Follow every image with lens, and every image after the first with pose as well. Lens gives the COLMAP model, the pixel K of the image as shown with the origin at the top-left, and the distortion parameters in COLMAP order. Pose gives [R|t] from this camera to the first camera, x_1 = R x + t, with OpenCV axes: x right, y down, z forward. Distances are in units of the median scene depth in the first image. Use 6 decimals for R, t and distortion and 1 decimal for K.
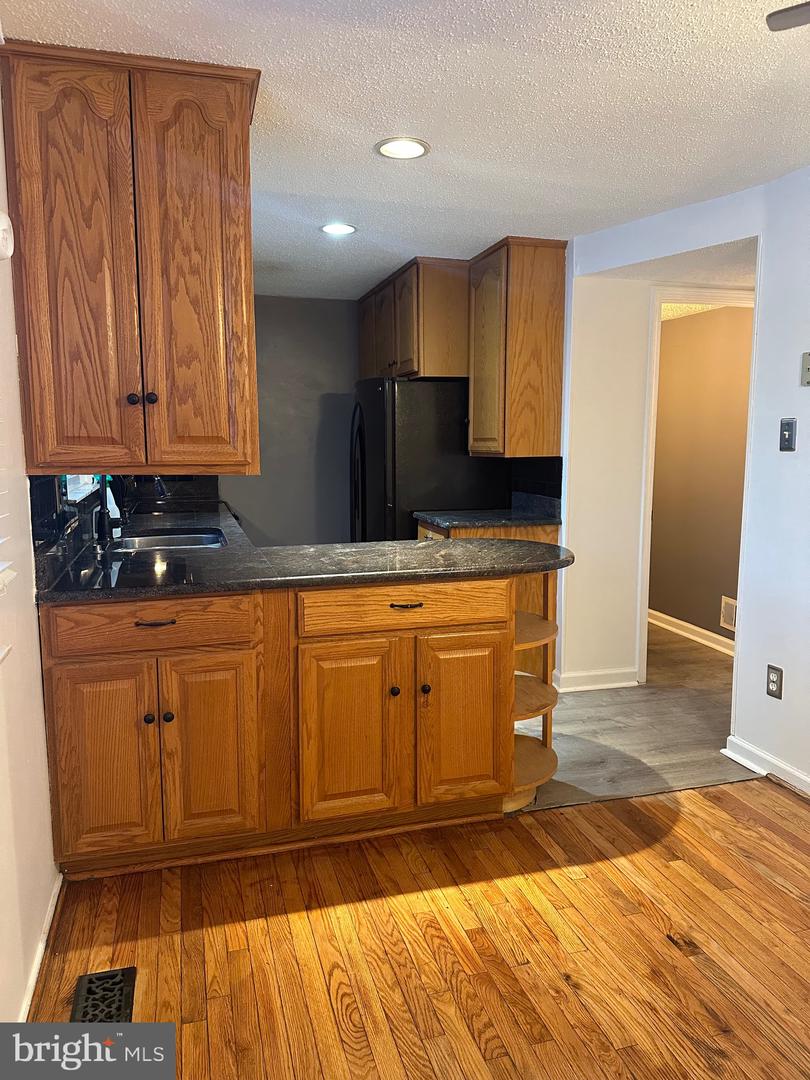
lens RADIAL K [[765.4, 0, 405.0], [0, 765.4, 540.0], [0, 0, 1]] dist [0.066378, -0.097799]
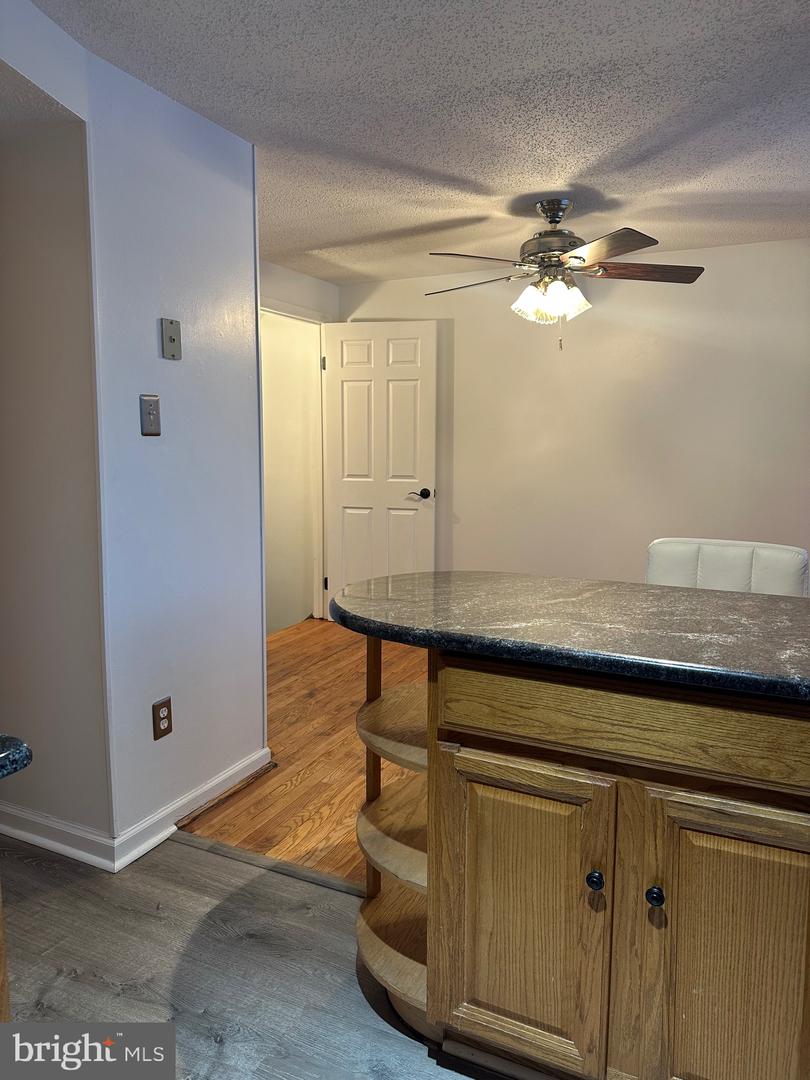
lens RADIAL K [[759.0, 0, 402.1], [0, 759.0, 536.0], [0, 0, 1]] dist [0.098637, -0.152648]
pose [[-0.743568, -0.085530, 0.663167, -0.236350], [0.085930, 0.971339, 0.221625, -0.164630], [-0.663115, 0.221779, -0.714907, 1.380977]]
